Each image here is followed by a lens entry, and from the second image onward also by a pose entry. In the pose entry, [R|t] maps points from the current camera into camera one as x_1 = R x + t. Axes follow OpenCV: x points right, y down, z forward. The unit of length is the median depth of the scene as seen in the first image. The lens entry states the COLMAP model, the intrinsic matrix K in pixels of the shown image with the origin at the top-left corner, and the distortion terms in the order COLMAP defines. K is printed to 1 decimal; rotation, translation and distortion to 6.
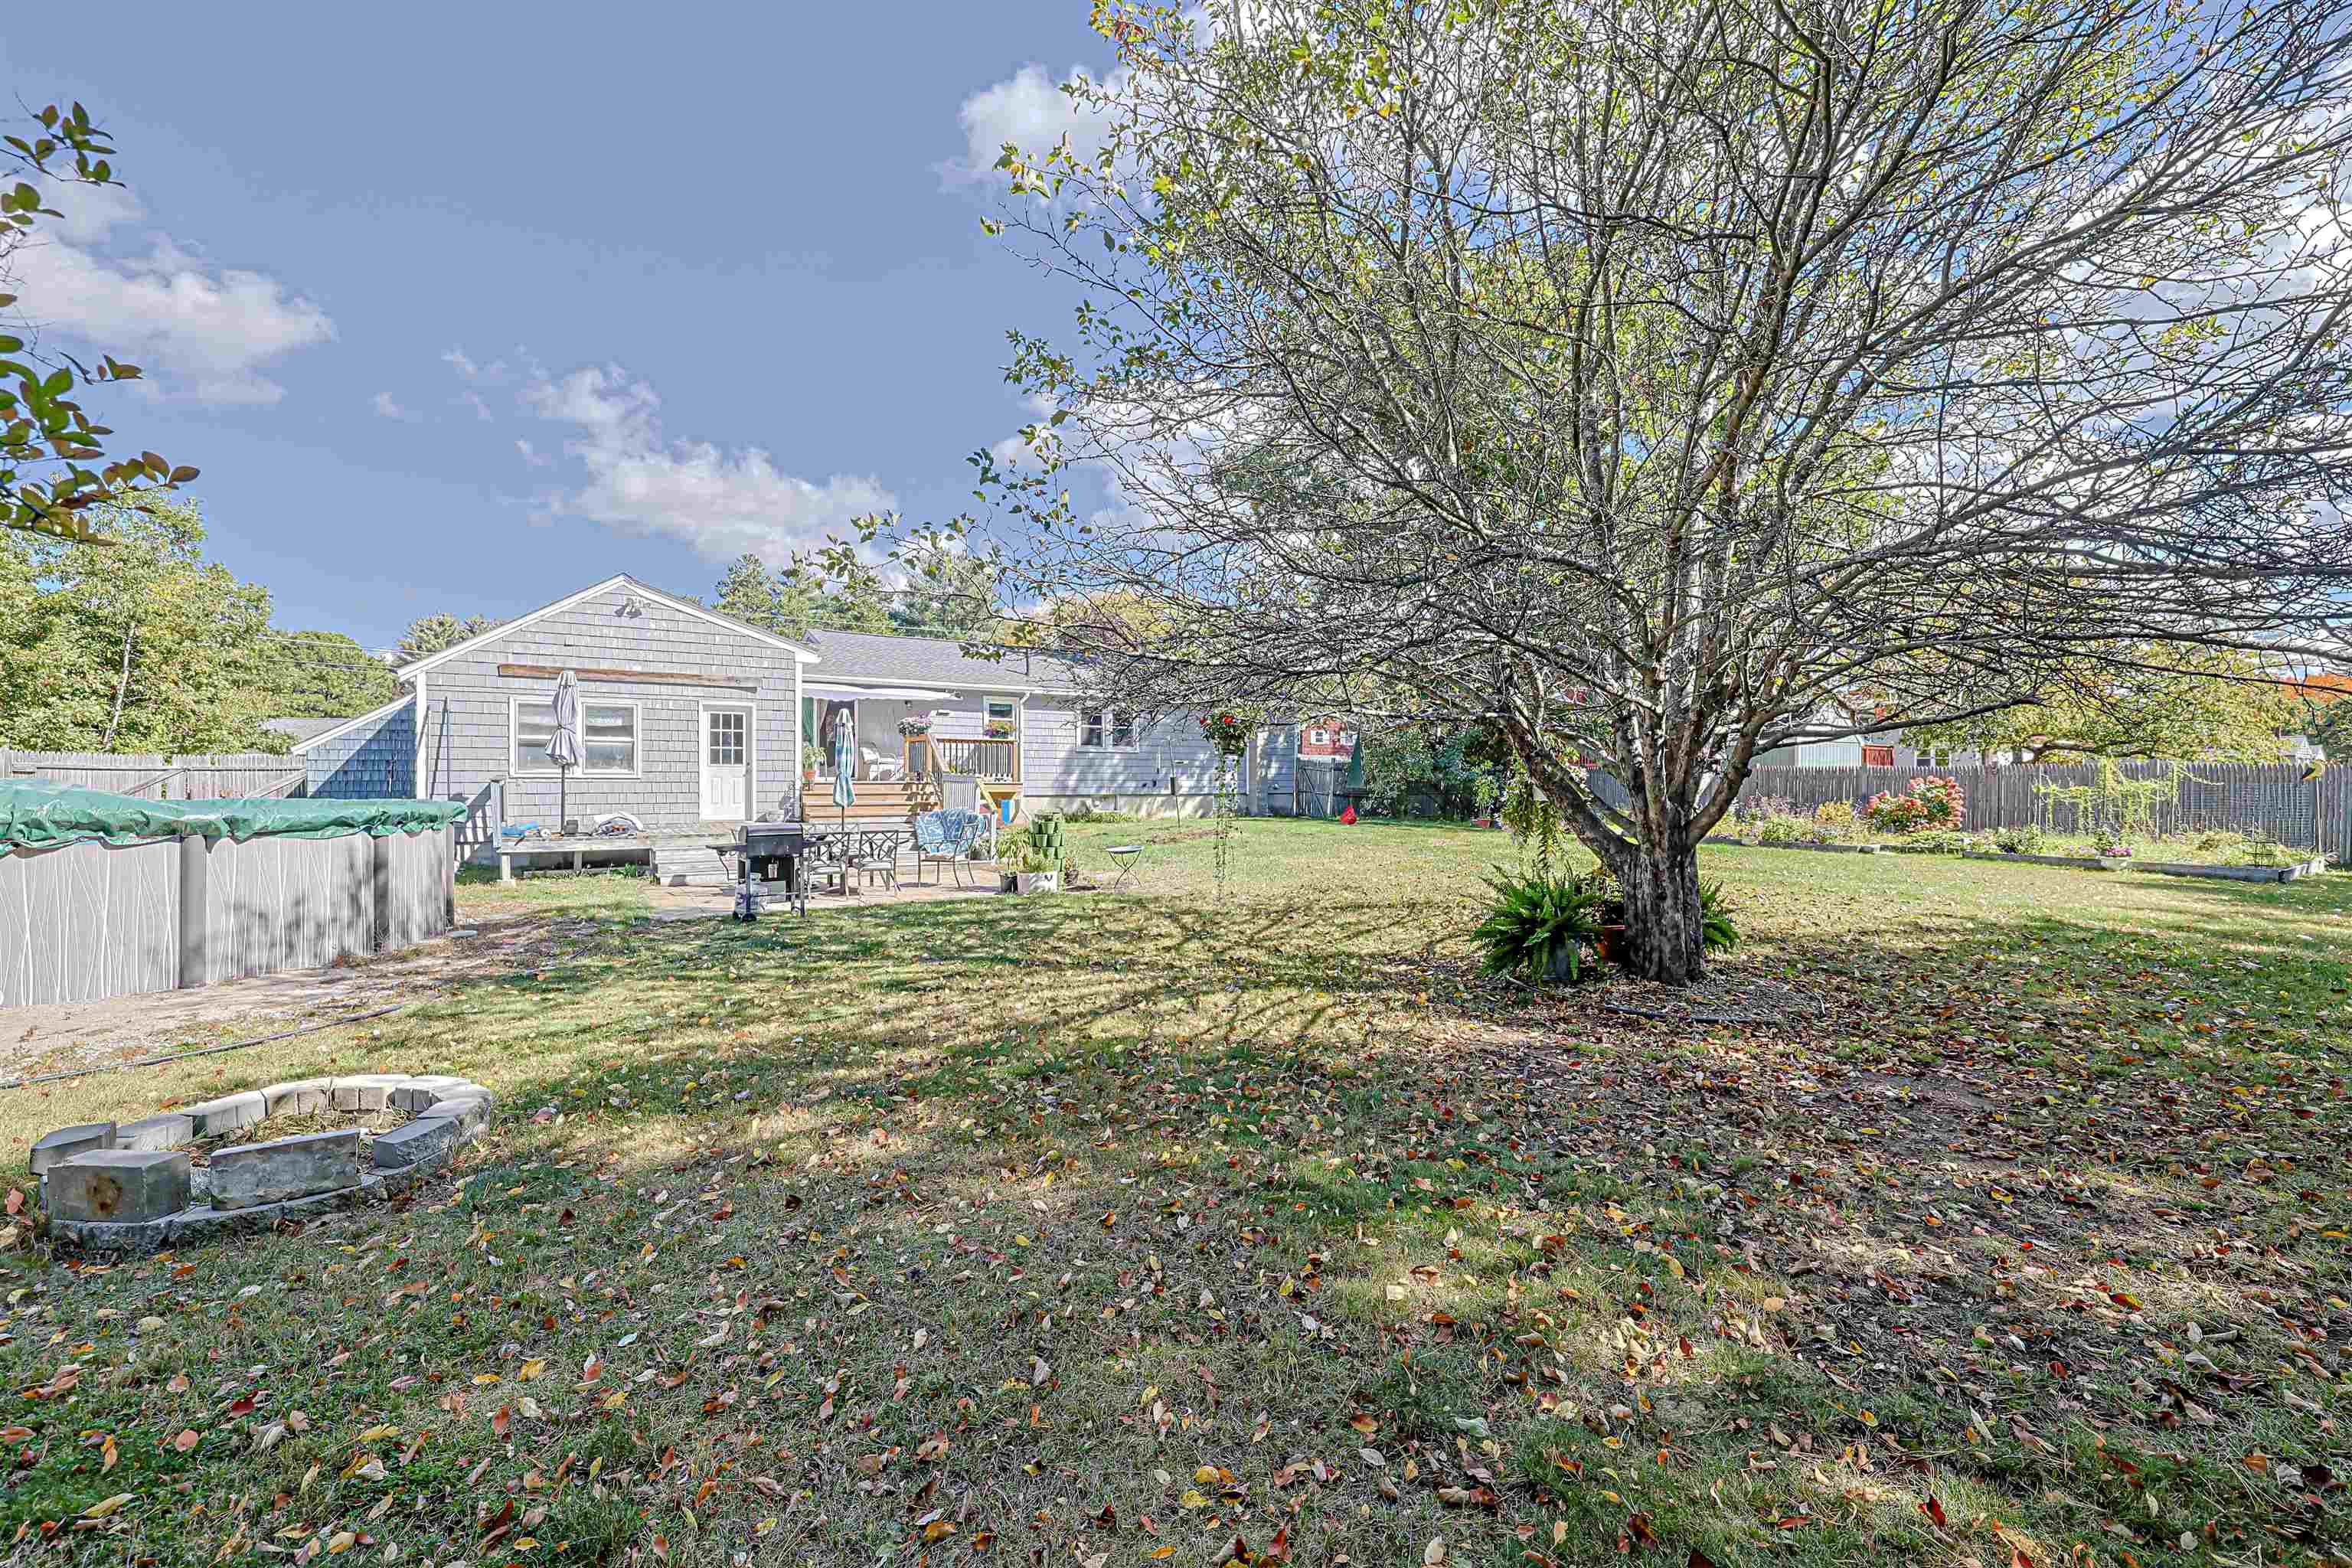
lens RADIAL K [[987.4, 0, 1179.0], [0, 987.4, 775.7], [0, 0, 1]] dist [0.000421, 0.000120]
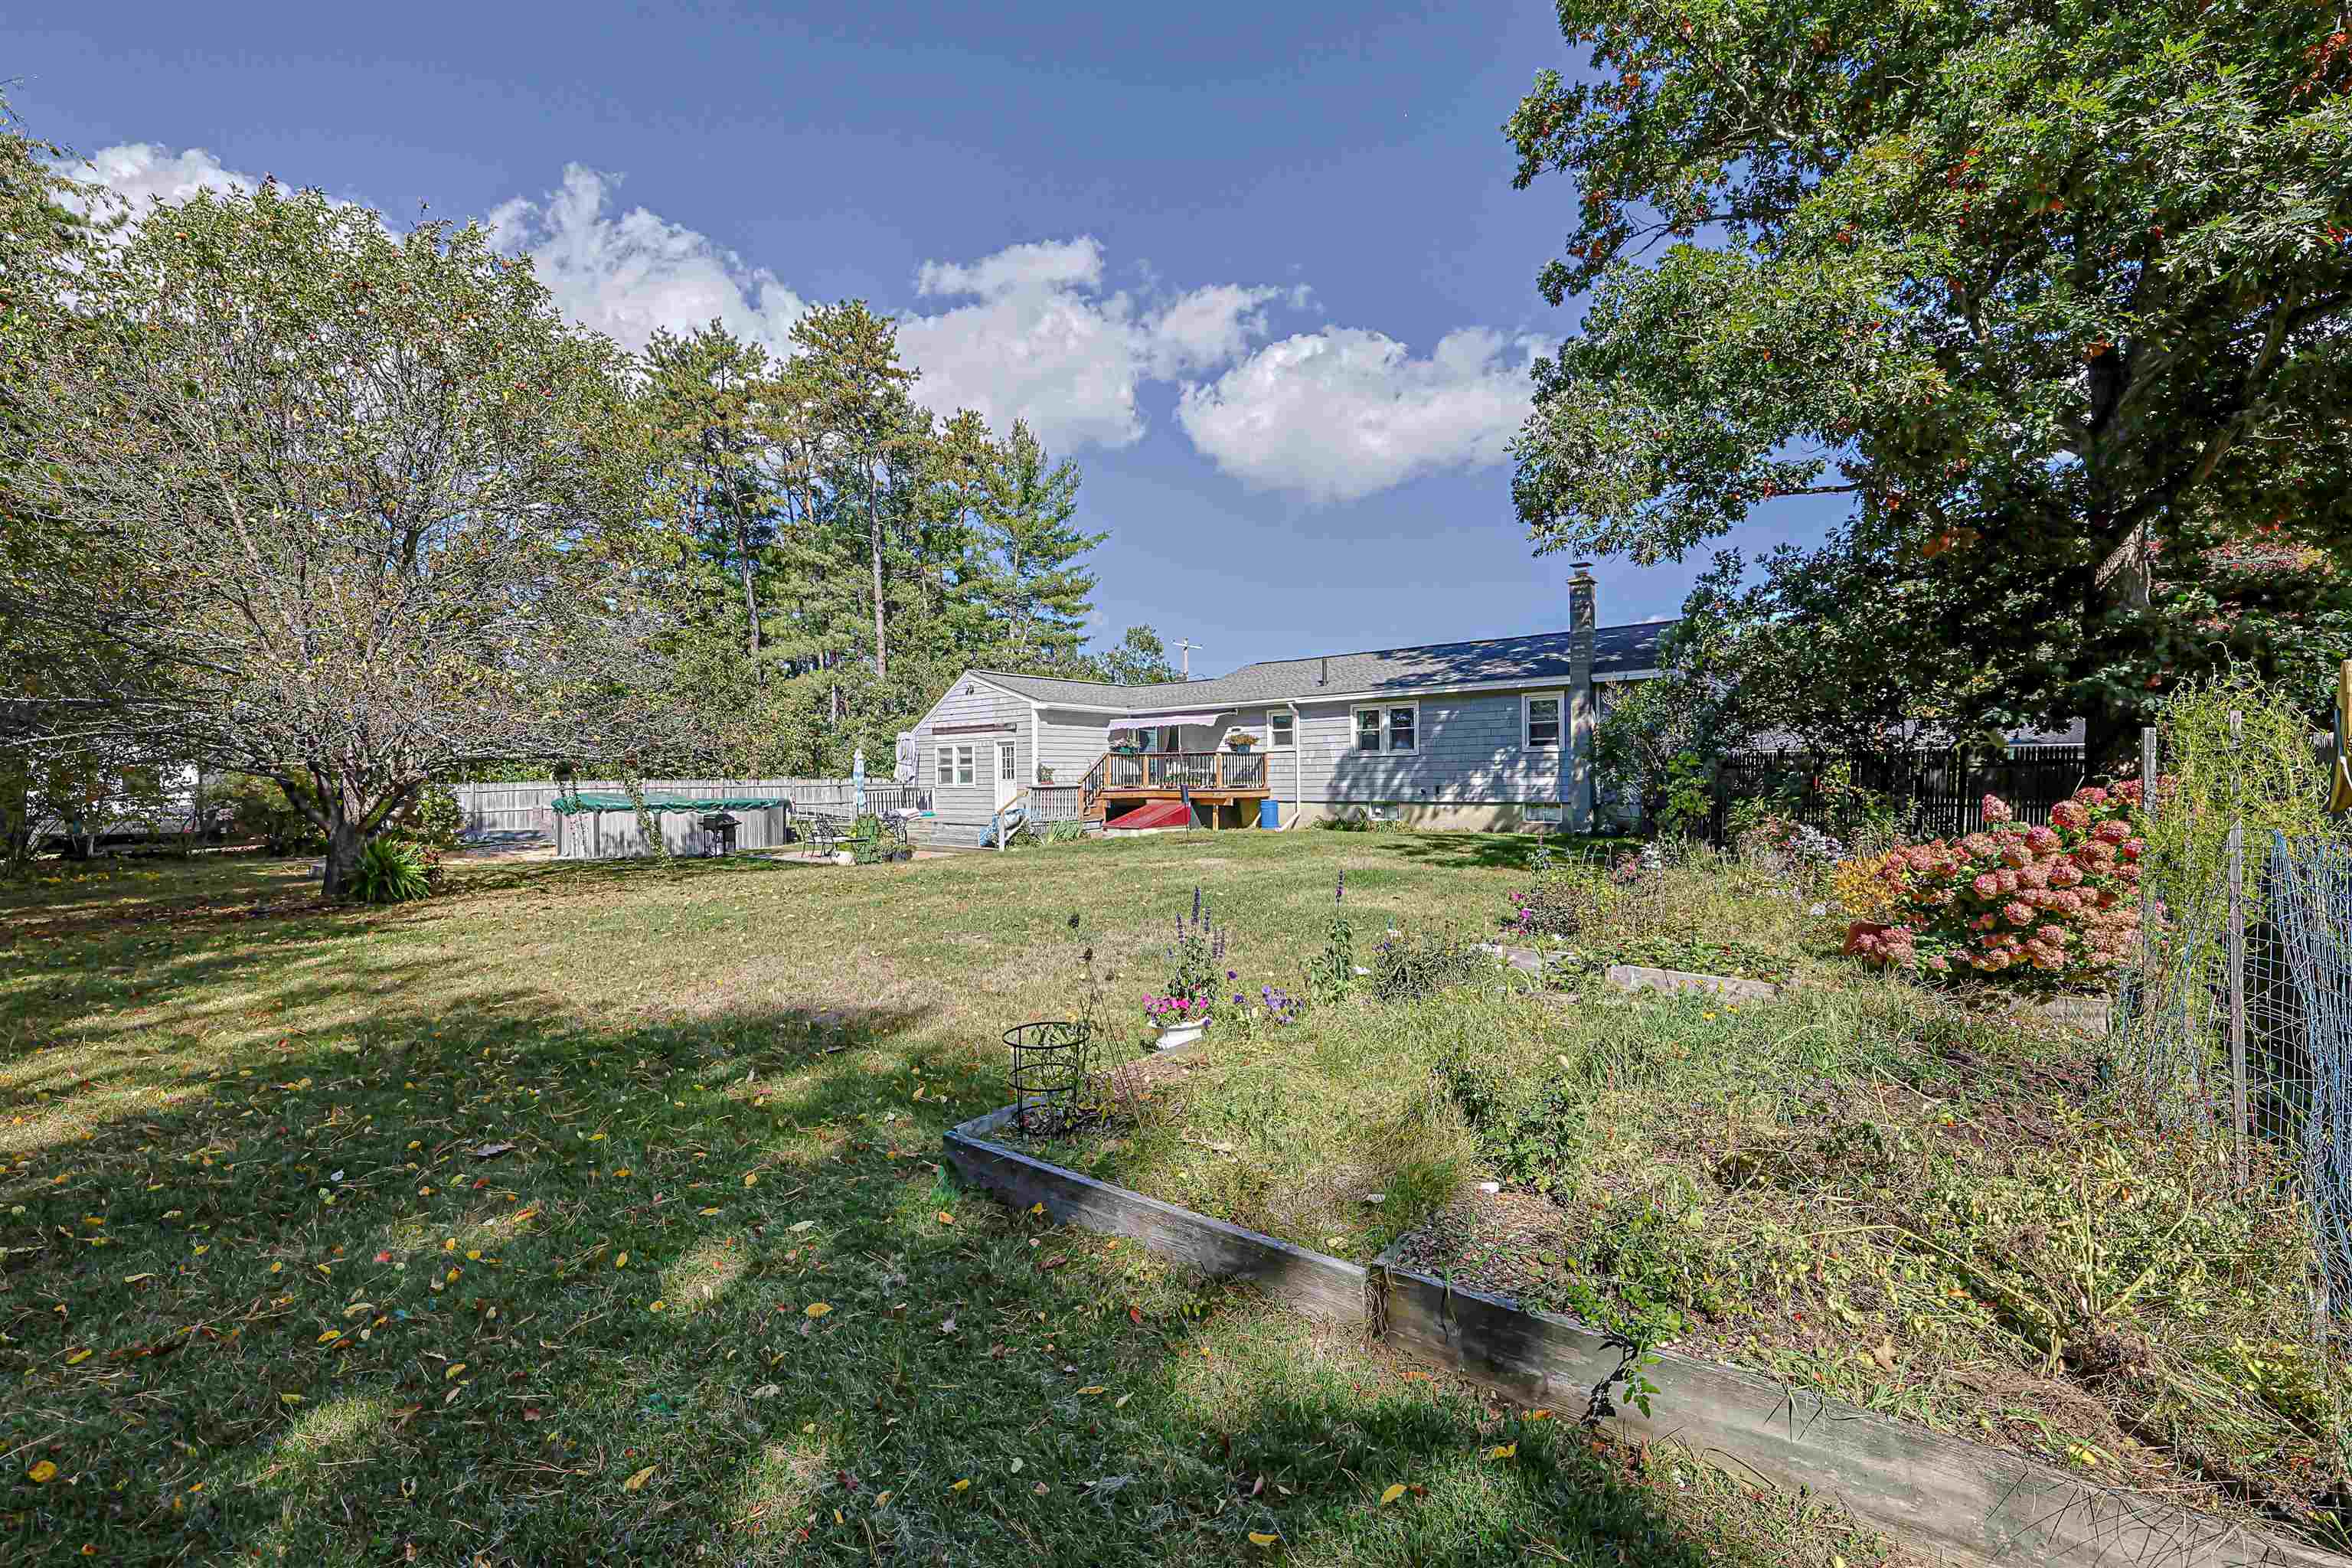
lens RADIAL K [[987.4, 0, 1179.0], [0, 987.4, 775.7], [0, 0, 1]] dist [0.000421, 0.000120]
pose [[0.296112, -0.010138, -0.955099, 0.813380], [0.013128, 0.999892, -0.006544, -0.001891], [0.955063, -0.010600, 0.296213, 0.574809]]
